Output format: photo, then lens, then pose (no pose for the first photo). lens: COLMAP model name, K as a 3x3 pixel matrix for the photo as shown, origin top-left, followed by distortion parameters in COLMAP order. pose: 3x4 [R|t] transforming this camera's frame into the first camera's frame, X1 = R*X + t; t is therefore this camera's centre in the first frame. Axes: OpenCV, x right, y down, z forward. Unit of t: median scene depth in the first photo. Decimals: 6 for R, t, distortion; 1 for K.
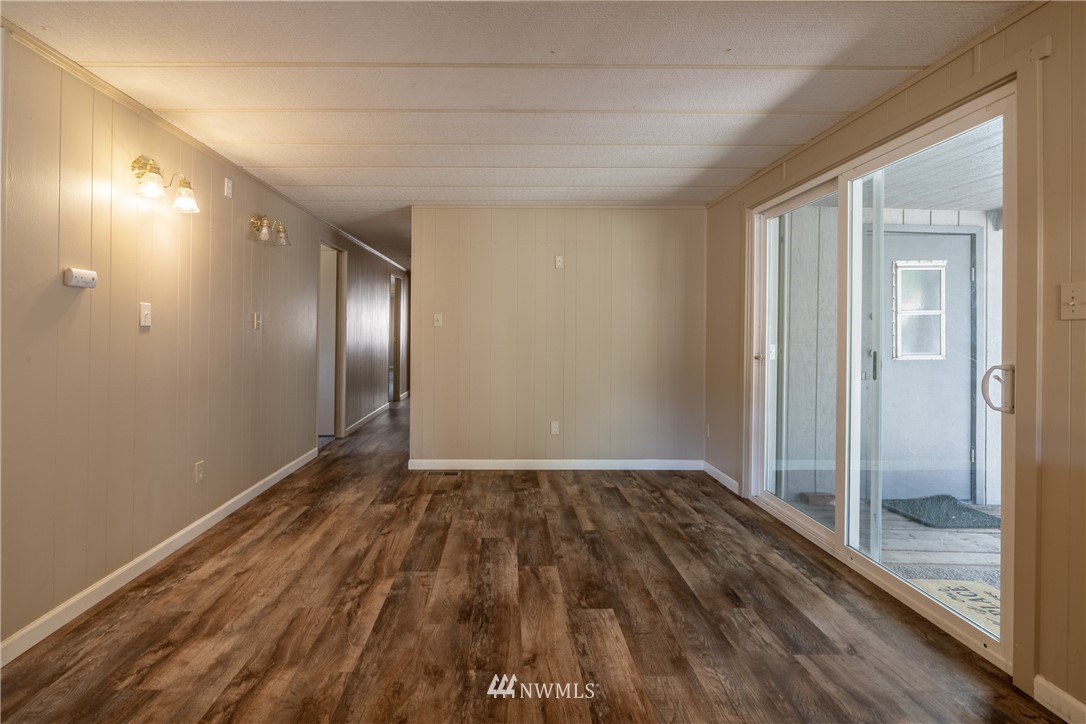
lens RADIAL K [[462.3, 0, 501.9], [0, 462.3, 331.5], [0, 0, 1]] dist [0.000657, -0.000090]
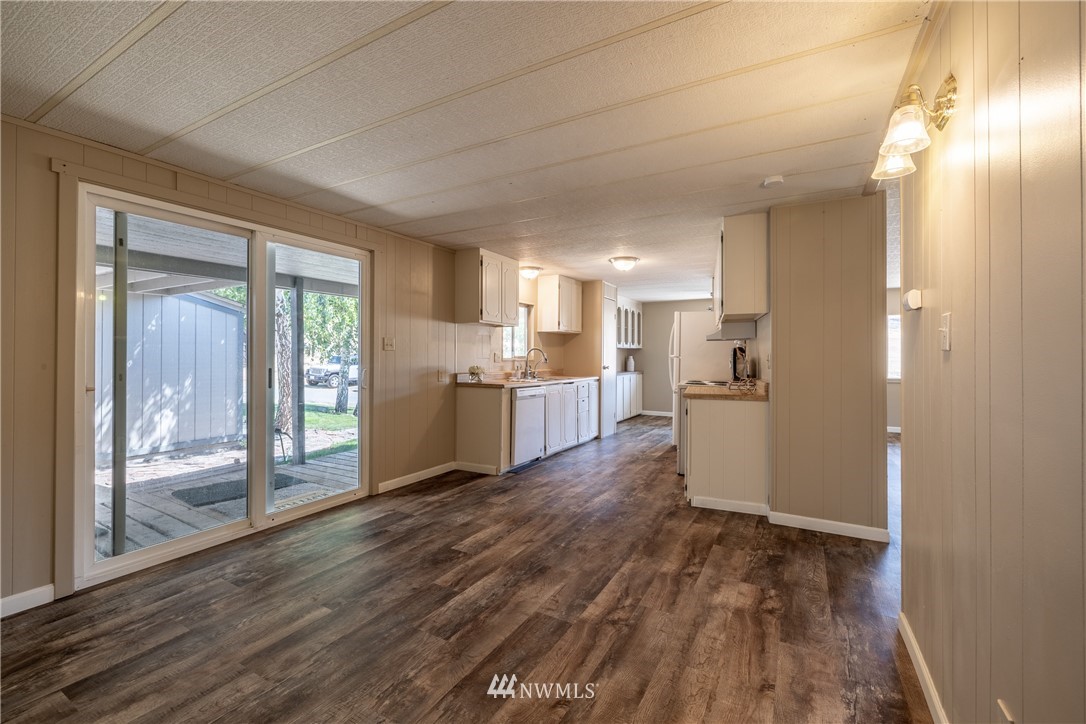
lens RADIAL K [[462.3, 0, 537.3], [0, 462.3, 354.6], [0, 0, 1]] dist [0.000657, -0.000090]
pose [[-0.862434, -0.005293, 0.506143, -0.682020], [-0.006116, 0.999981, 0.000036, -0.001906], [-0.506133, -0.003065, -0.862450, 2.004995]]
